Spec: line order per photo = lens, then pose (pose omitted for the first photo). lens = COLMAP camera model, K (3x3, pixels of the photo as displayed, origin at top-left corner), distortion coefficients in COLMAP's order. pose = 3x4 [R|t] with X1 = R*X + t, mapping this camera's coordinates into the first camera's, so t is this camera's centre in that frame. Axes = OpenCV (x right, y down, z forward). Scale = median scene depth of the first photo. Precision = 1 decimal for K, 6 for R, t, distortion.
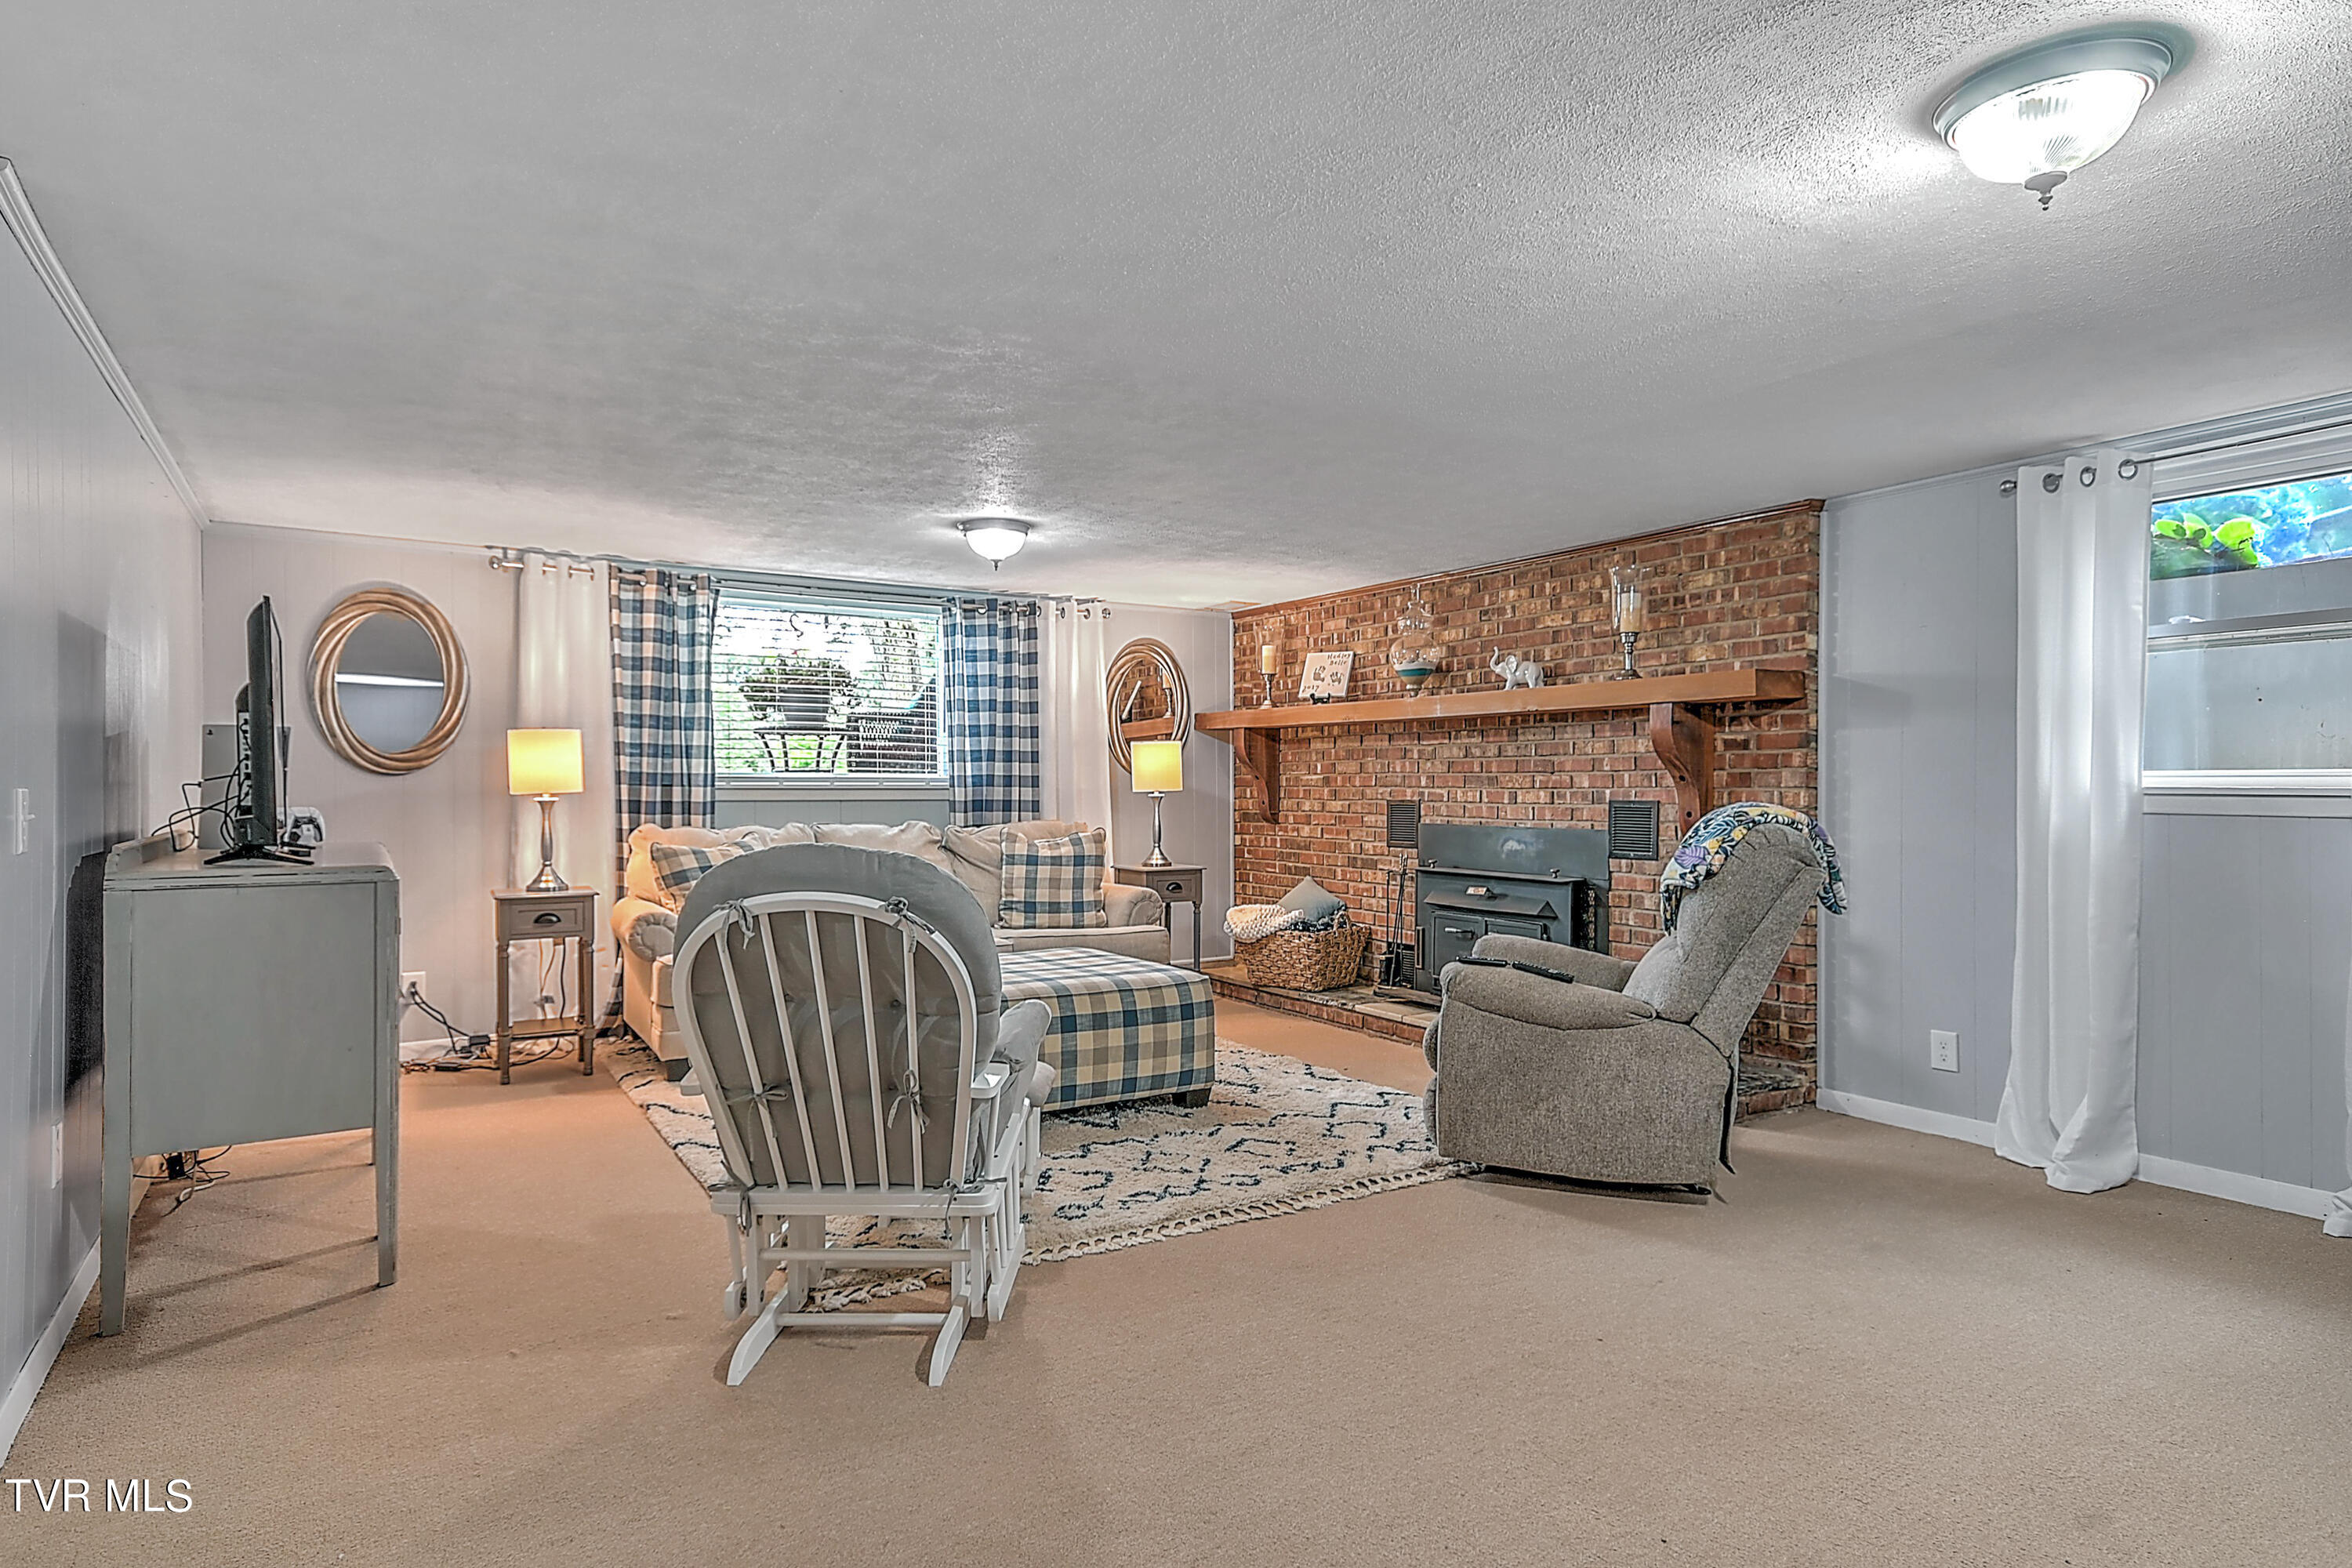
lens RADIAL K [[1313.9, 0, 1170.3], [0, 1313.9, 825.9], [0, 0, 1]] dist [0.000845, 0.000439]
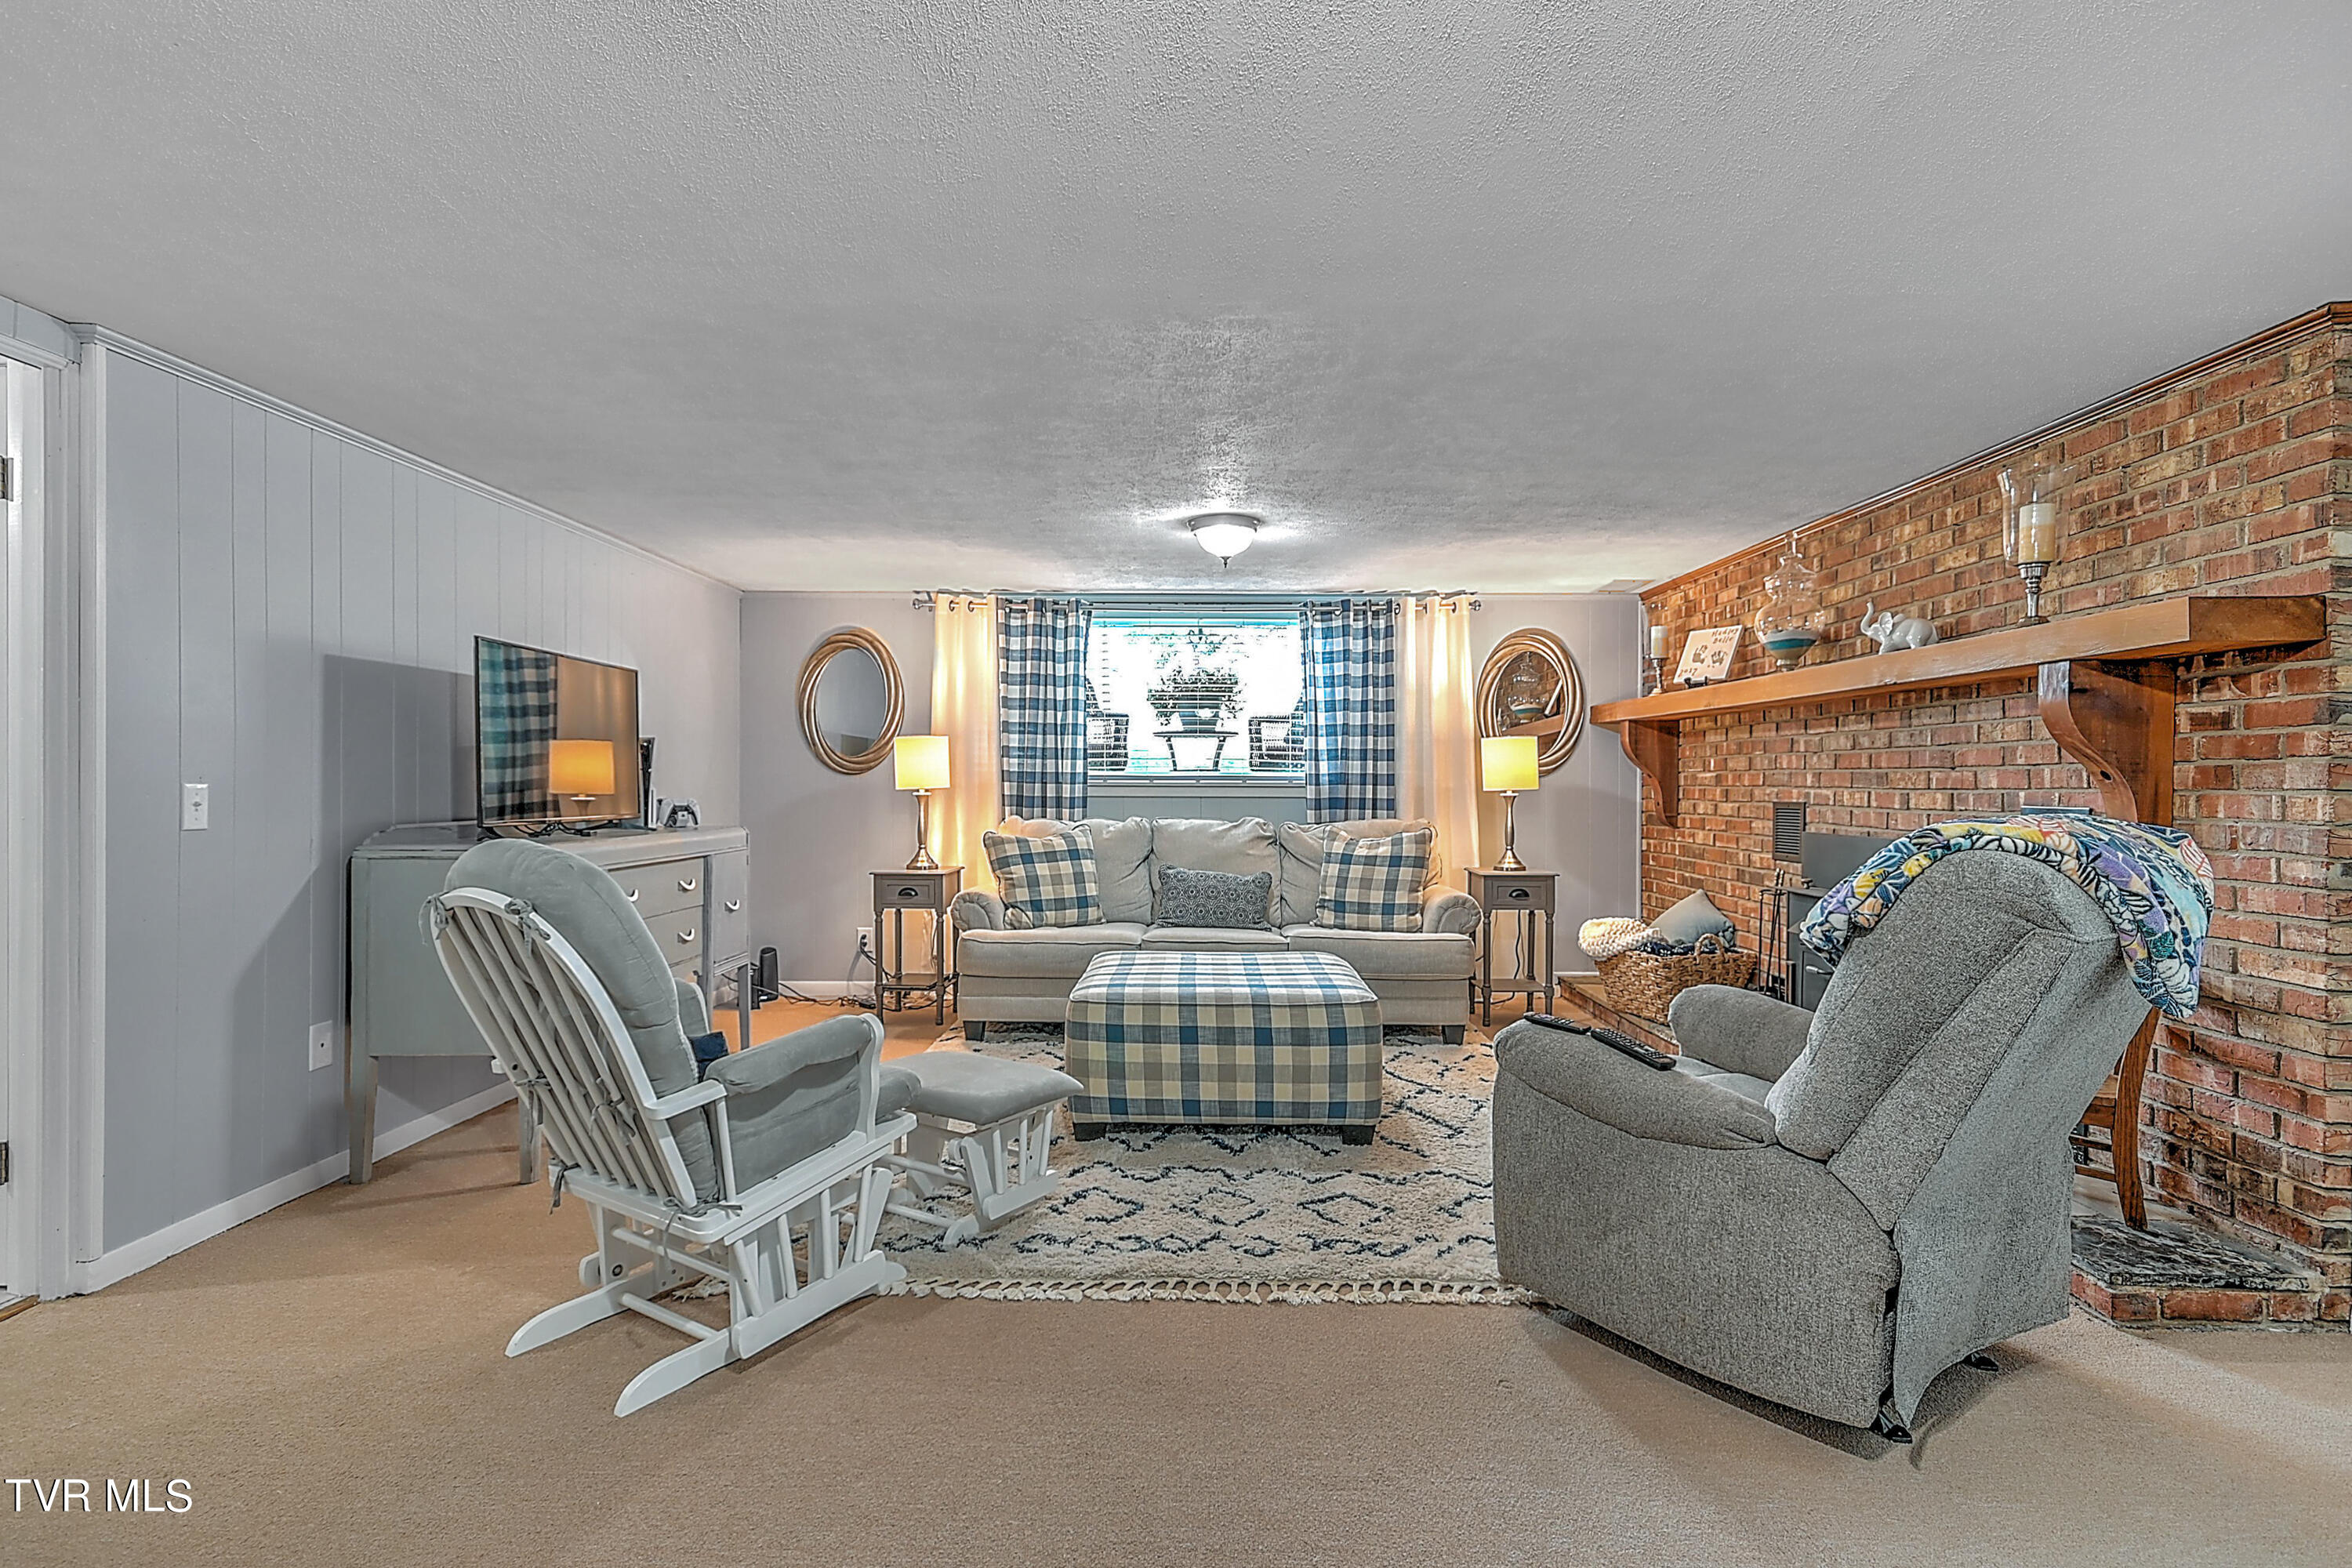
lens RADIAL K [[1126.2, 0, 1164.0], [0, 1126.2, 809.8], [0, 0, 1]] dist [0.023172, -0.008777]
pose [[0.840782, 0.015384, -0.541155, 0.268199], [-0.019471, 0.999809, -0.001829, -0.007640], [0.541023, 0.012075, 0.840921, 0.234960]]
